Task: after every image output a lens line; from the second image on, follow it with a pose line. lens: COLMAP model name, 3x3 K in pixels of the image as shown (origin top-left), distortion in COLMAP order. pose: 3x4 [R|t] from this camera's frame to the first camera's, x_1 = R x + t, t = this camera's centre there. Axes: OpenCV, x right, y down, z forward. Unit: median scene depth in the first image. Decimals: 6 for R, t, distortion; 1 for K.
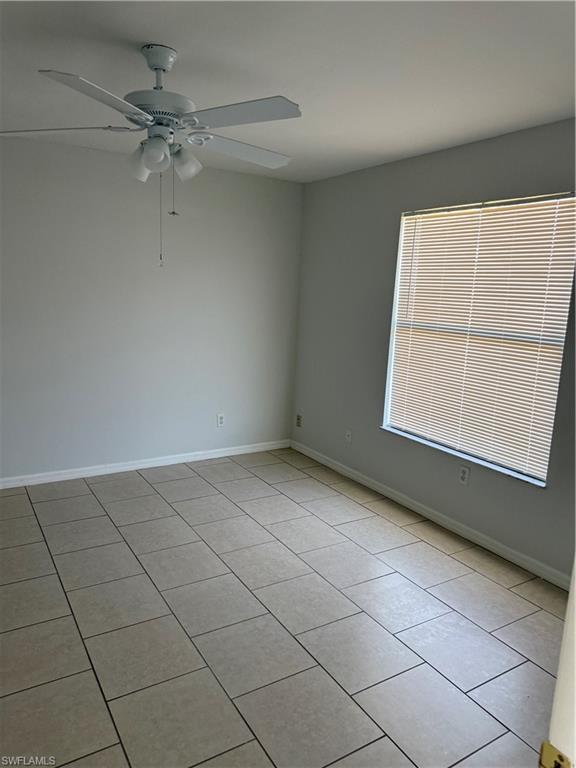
lens RADIAL K [[542.0, 0, 288.0], [0, 542.0, 384.0], [0, 0, 1]] dist [0.004577, 0.001925]
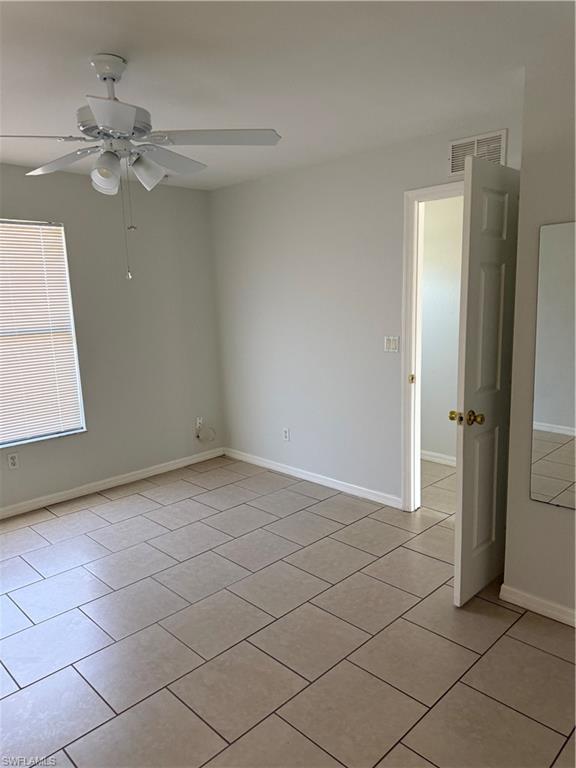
lens RADIAL K [[542.0, 0, 288.0], [0, 542.0, 384.0], [0, 0, 1]] dist [0.004577, 0.001925]
pose [[-0.231753, -0.193857, 0.953263, -0.983129], [0.194068, 0.951030, 0.240583, -0.165699], [-0.953220, 0.240754, -0.182782, 0.727887]]
